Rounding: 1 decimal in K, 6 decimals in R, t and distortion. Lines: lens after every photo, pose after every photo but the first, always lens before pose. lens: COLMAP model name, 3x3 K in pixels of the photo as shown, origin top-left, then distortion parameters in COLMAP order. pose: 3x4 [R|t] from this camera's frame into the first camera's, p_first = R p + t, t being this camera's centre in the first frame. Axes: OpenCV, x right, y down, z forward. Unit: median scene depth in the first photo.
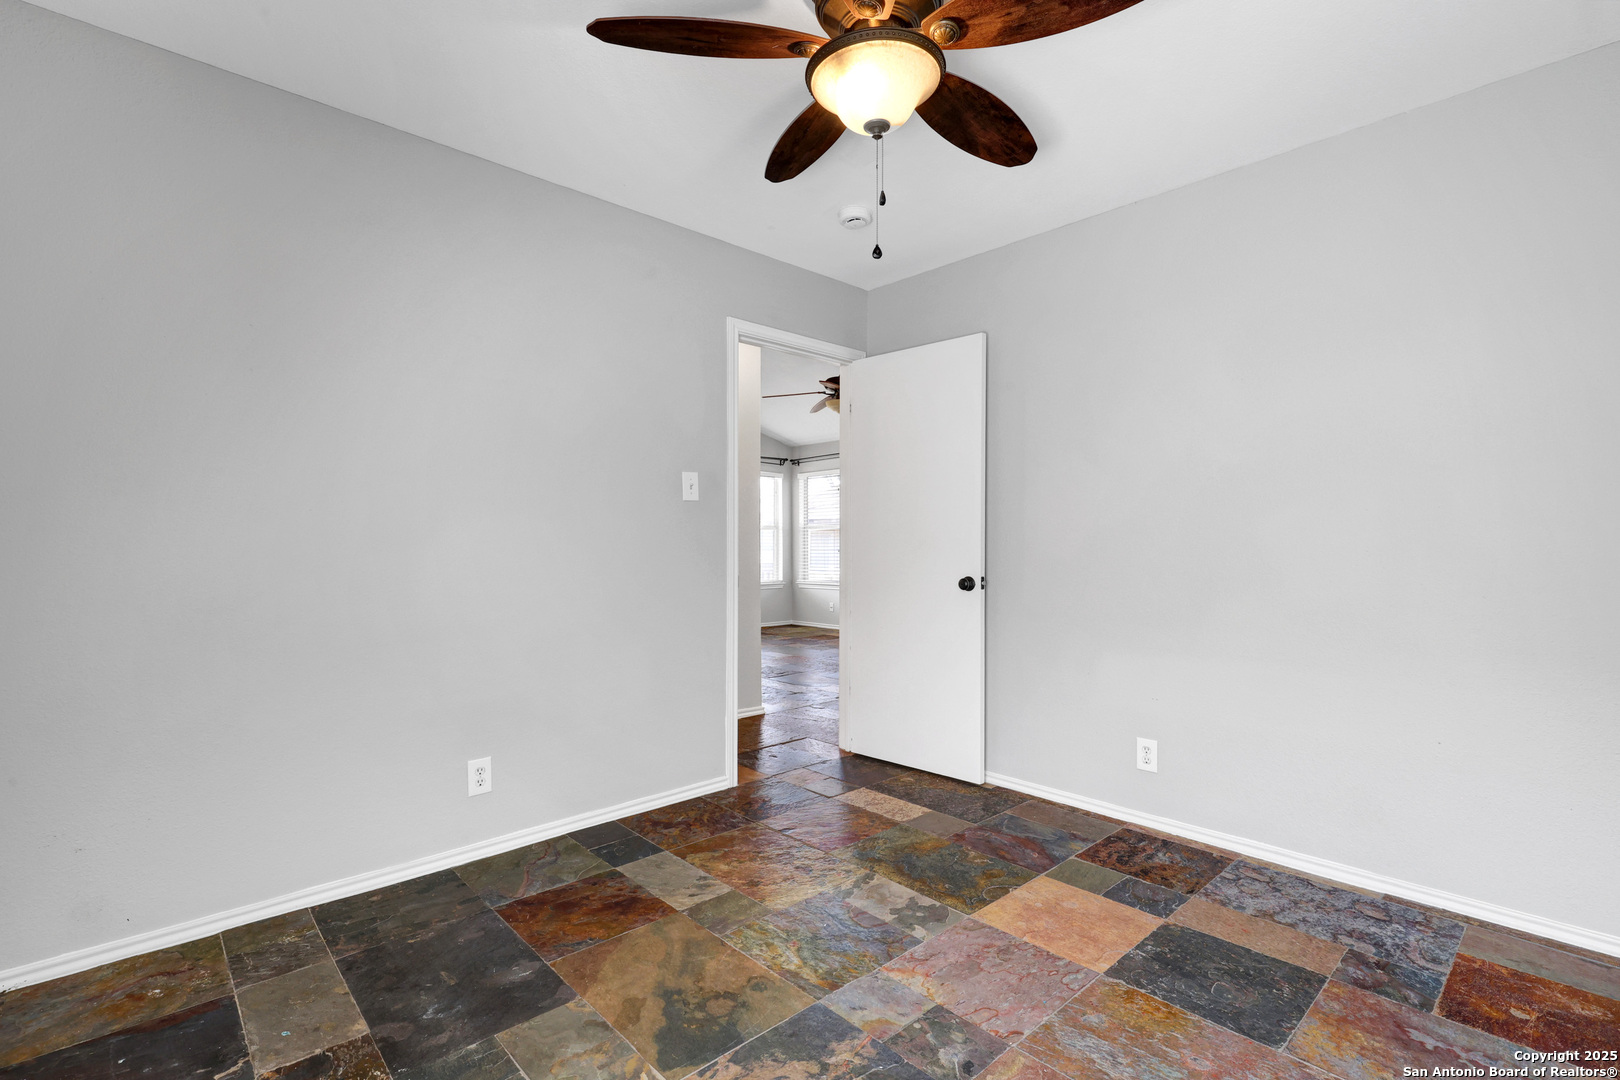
lens RADIAL K [[739.6, 0, 810.9], [0, 739.6, 547.0], [0, 0, 1]] dist [0.002501, 0.000546]
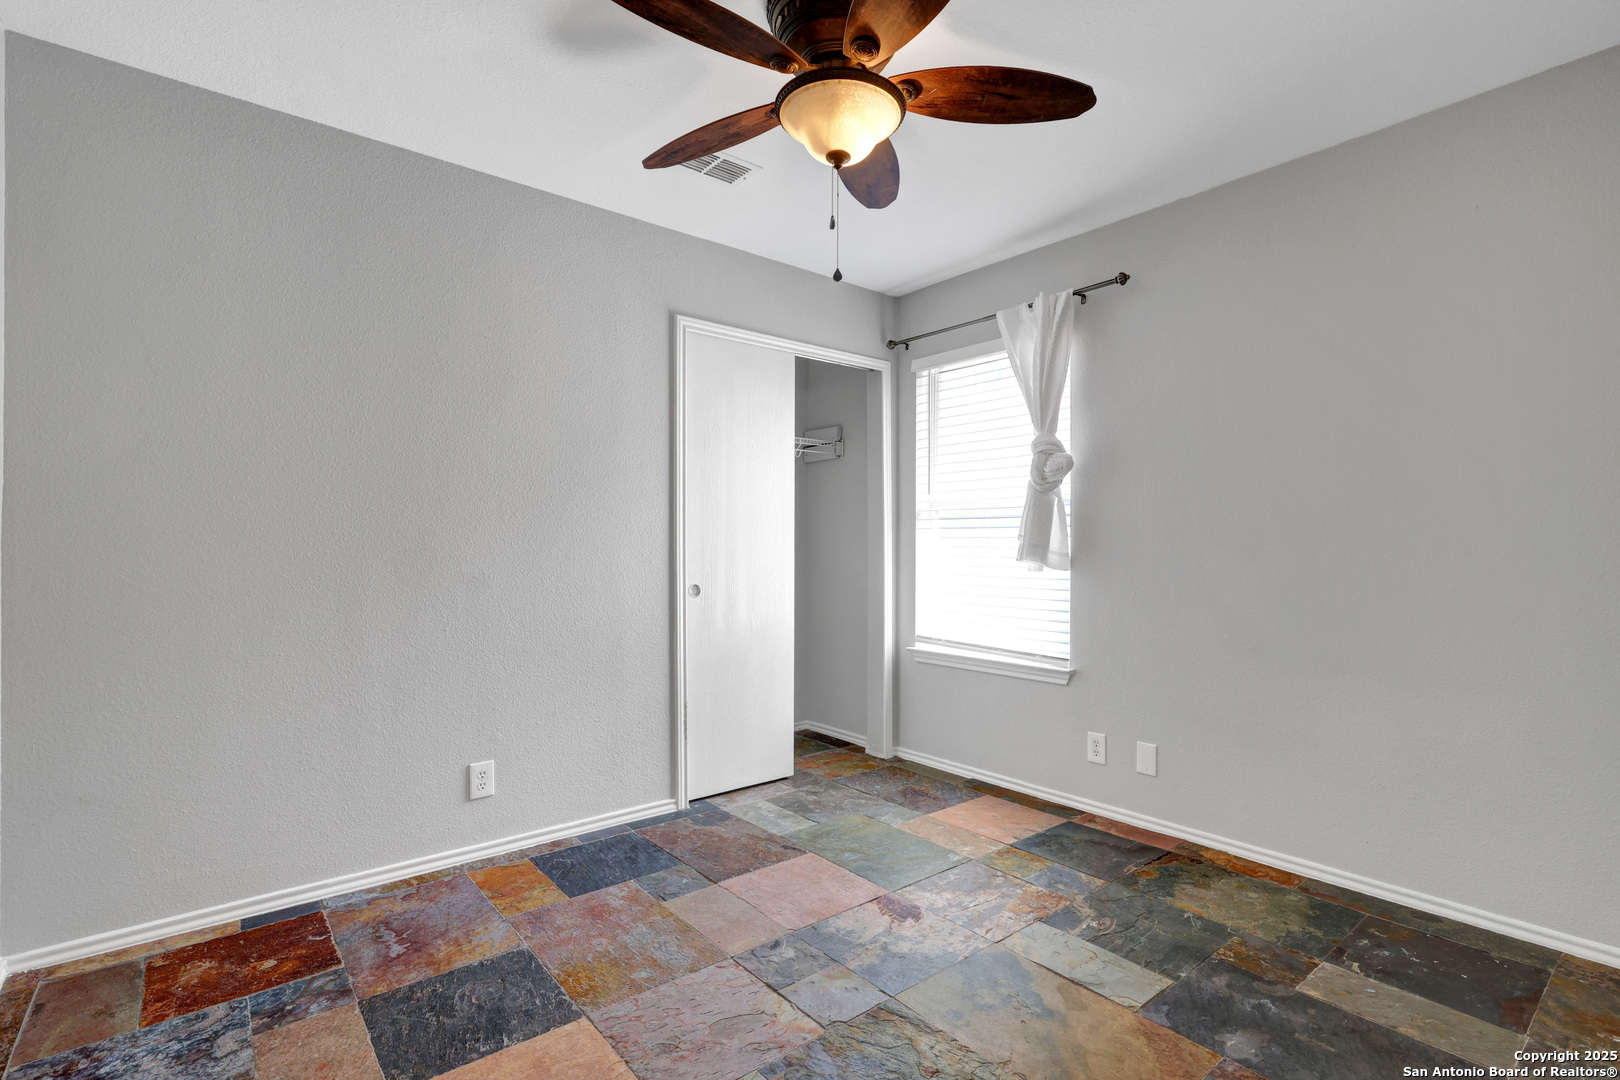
lens RADIAL K [[739.6, 0, 809.3], [0, 739.6, 542.6], [0, 0, 1]] dist [0.002501, 0.000546]
pose [[-0.997728, -0.002312, 0.067328, 0.057704], [-0.002464, 0.999995, -0.002170, -0.012572], [-0.067323, -0.002331, -0.997729, 2.071500]]
